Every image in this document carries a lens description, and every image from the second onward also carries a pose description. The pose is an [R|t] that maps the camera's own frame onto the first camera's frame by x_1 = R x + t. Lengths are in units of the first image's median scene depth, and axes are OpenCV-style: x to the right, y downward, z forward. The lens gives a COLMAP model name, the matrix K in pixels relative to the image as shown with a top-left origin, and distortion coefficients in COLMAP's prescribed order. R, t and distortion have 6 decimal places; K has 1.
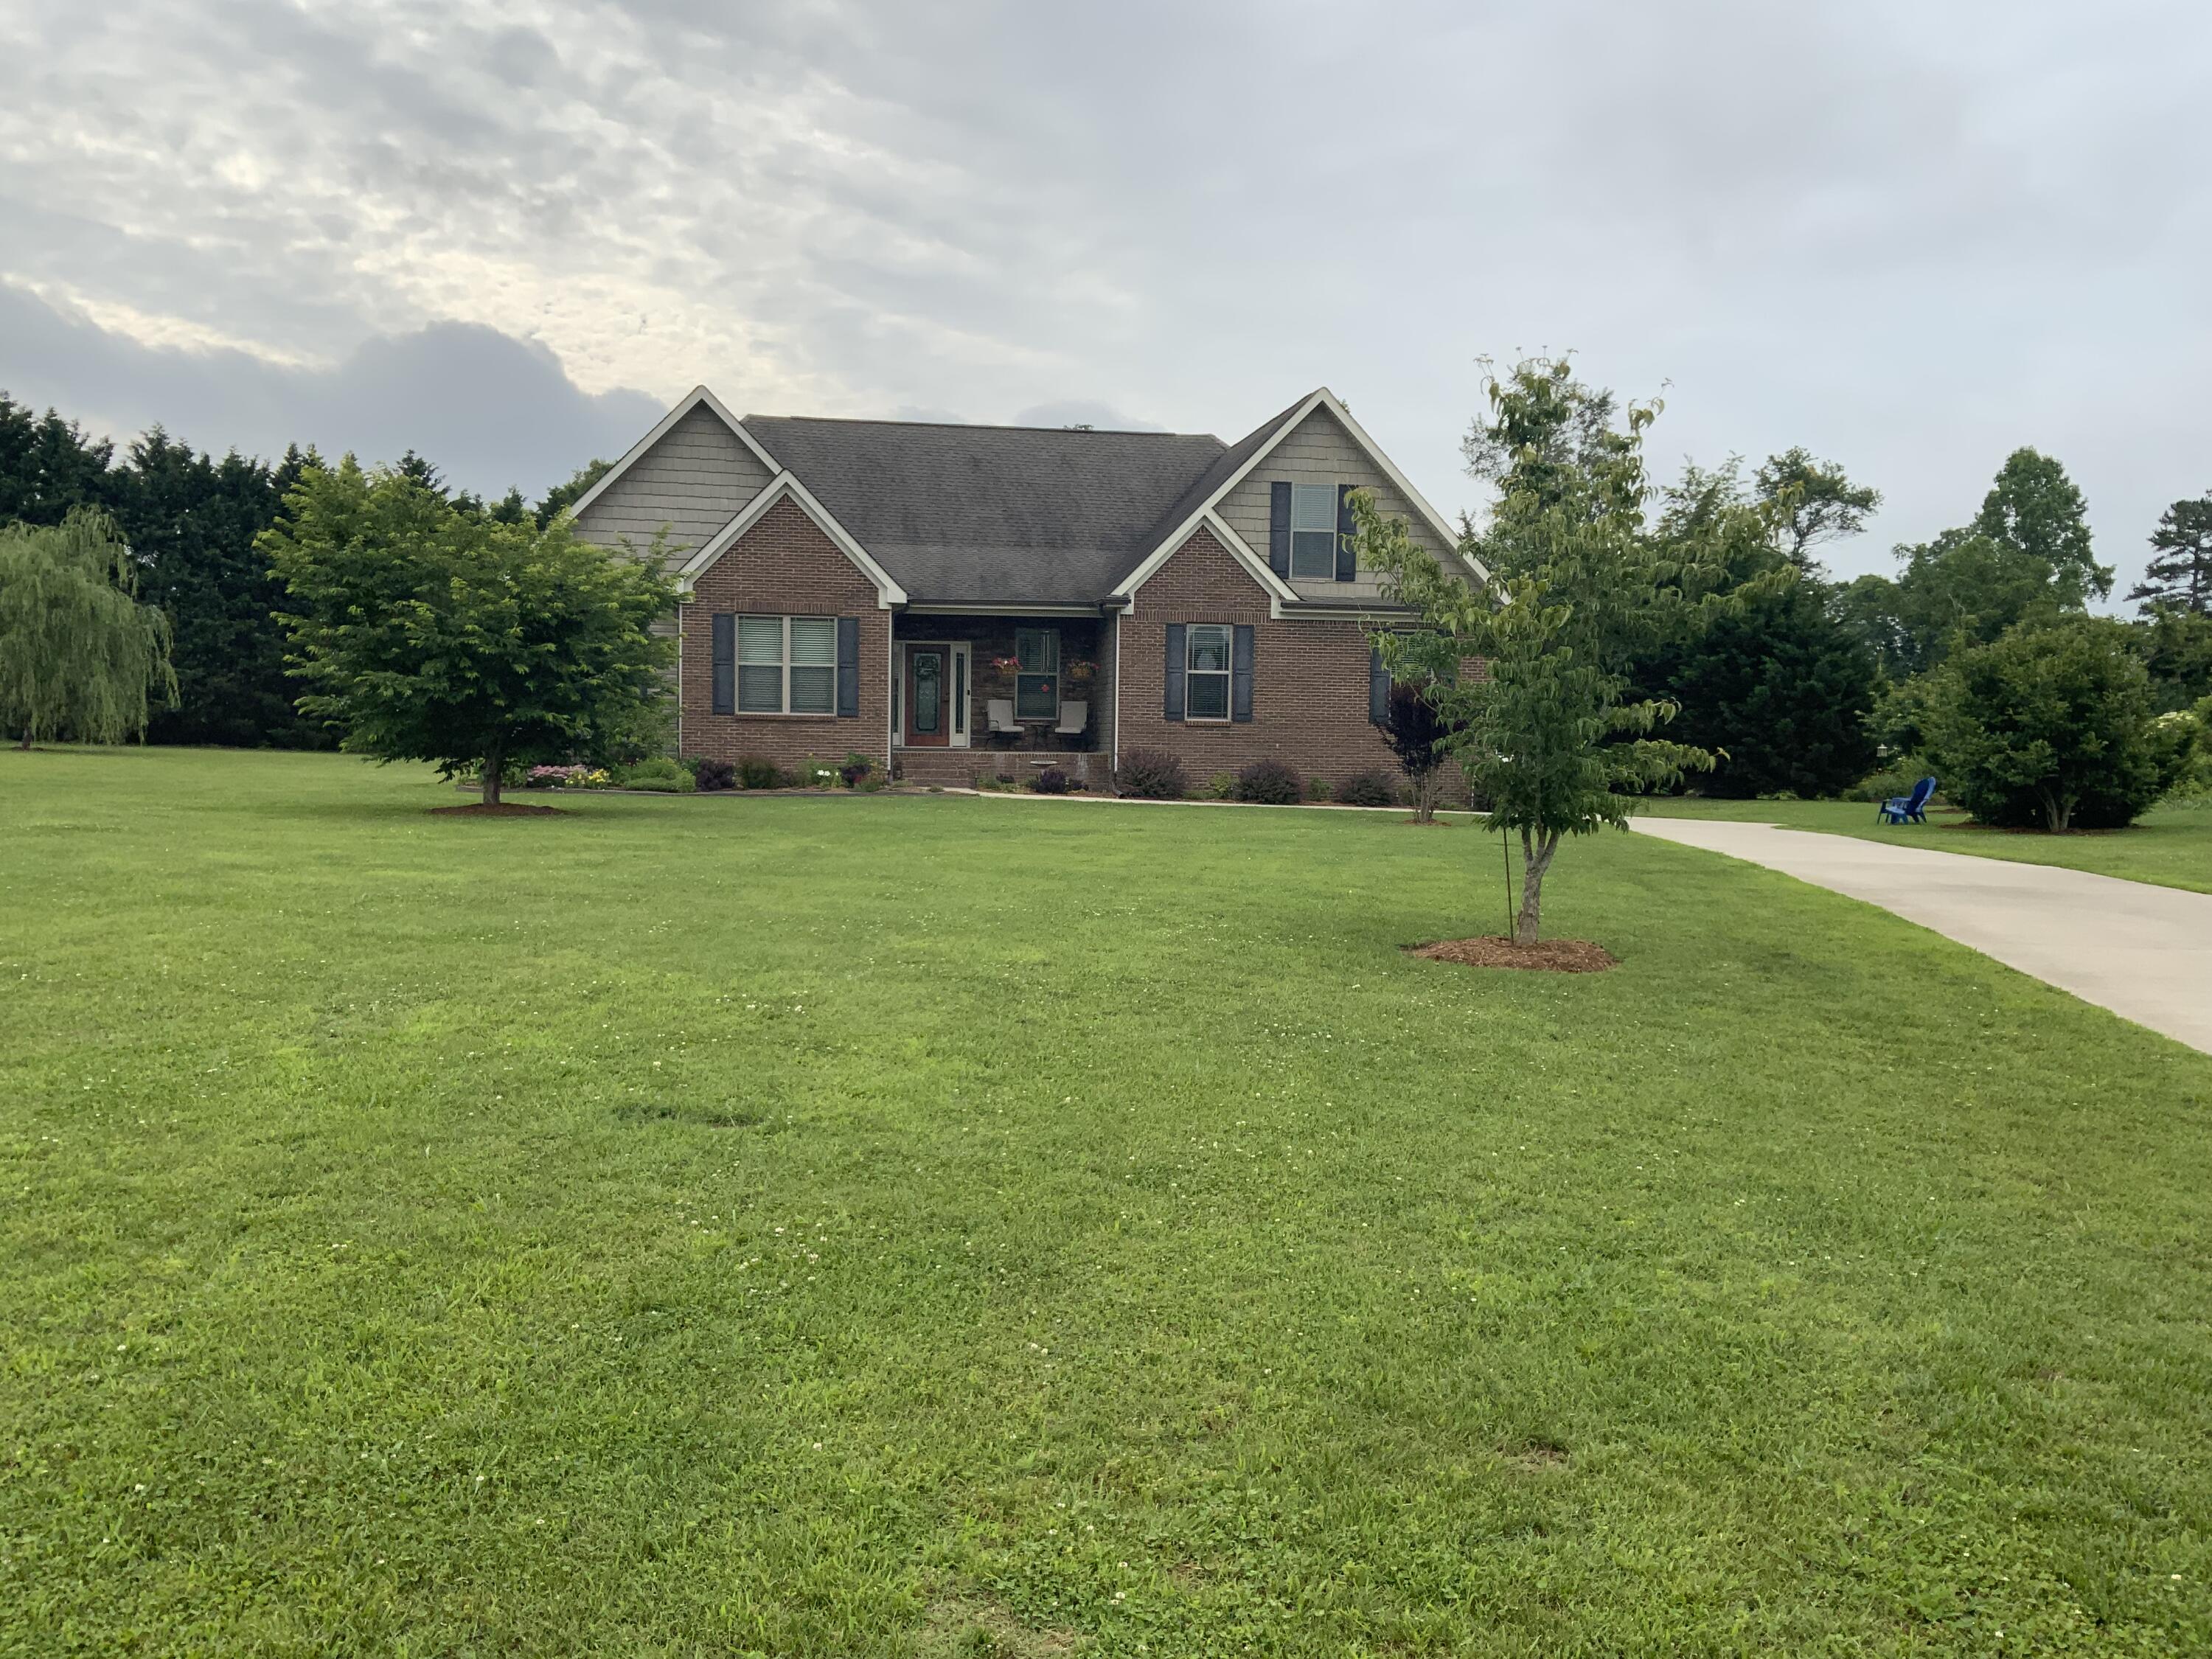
lens RADIAL K [[1824.7, 0, 1102.5], [0, 1824.7, 831.8], [0, 0, 1]] dist [0.073254, -0.143883]
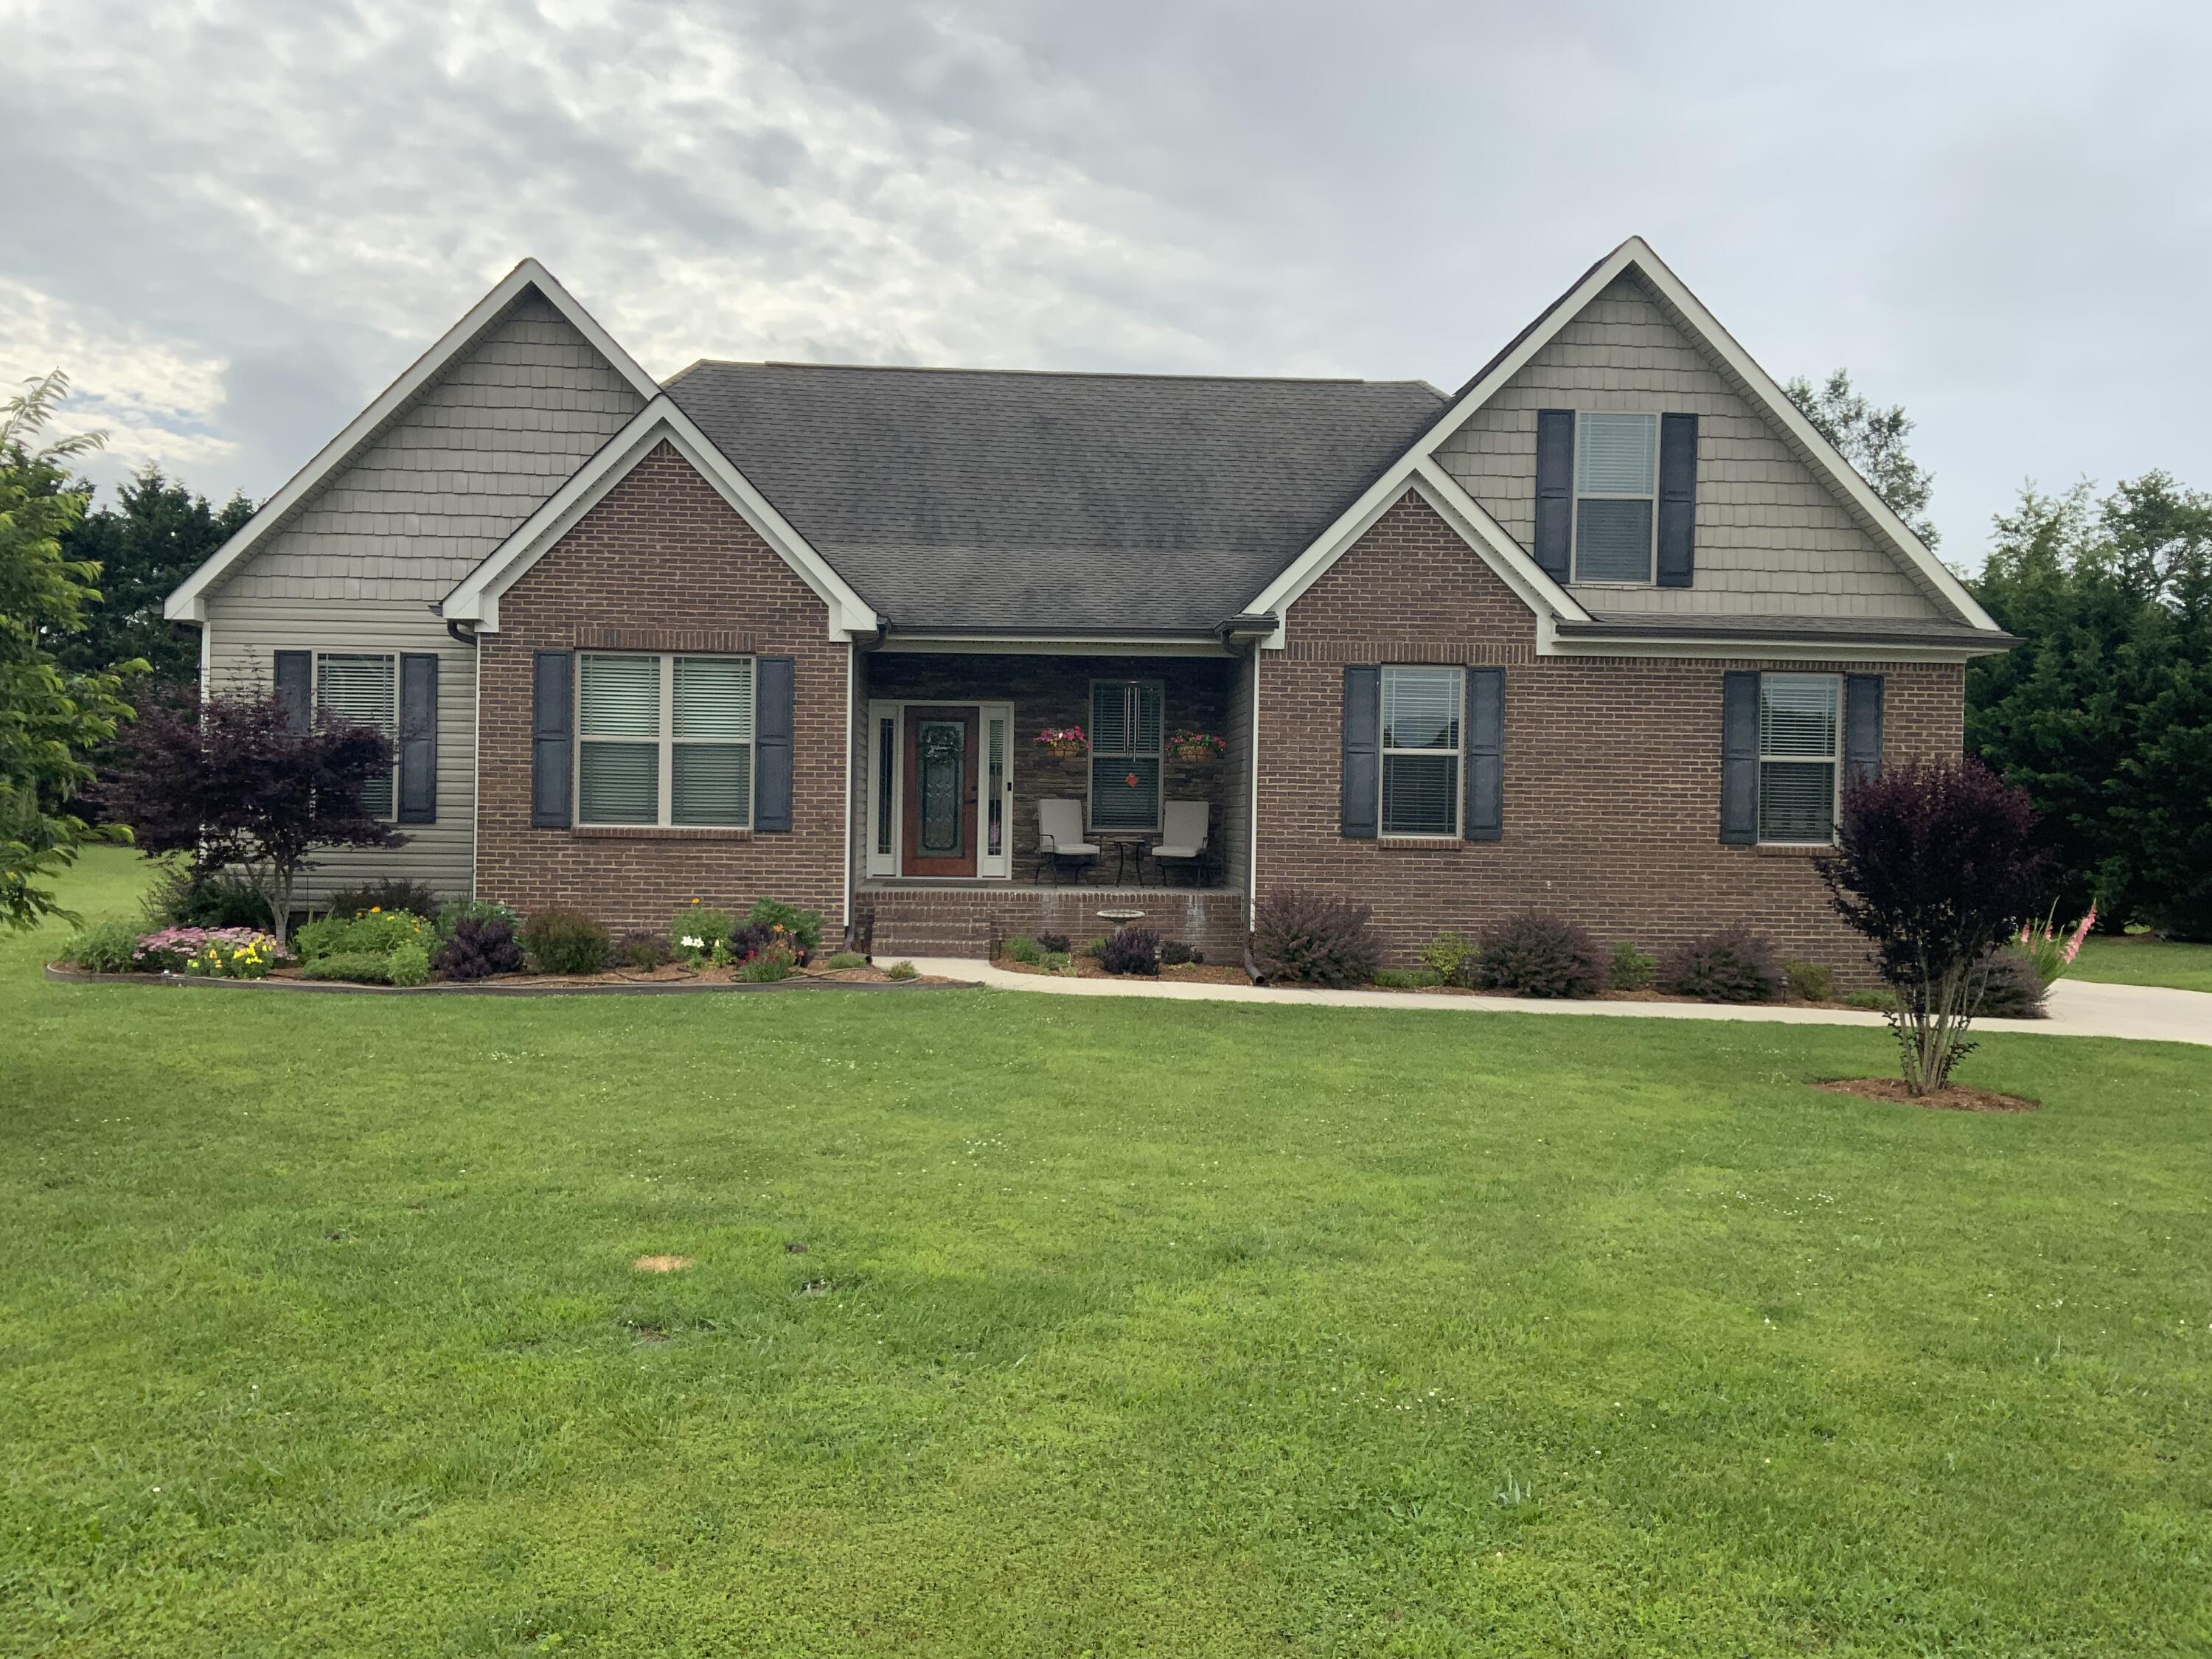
lens RADIAL K [[1824.7, 0, 1112.0], [0, 1824.7, 822.8], [0, 0, 1]] dist [0.073254, -0.143883]
pose [[0.992919, 0.003025, -0.118758, 0.030803], [-0.008057, 0.999089, -0.041912, -0.041847], [0.118523, 0.042572, 0.992038, 0.439329]]
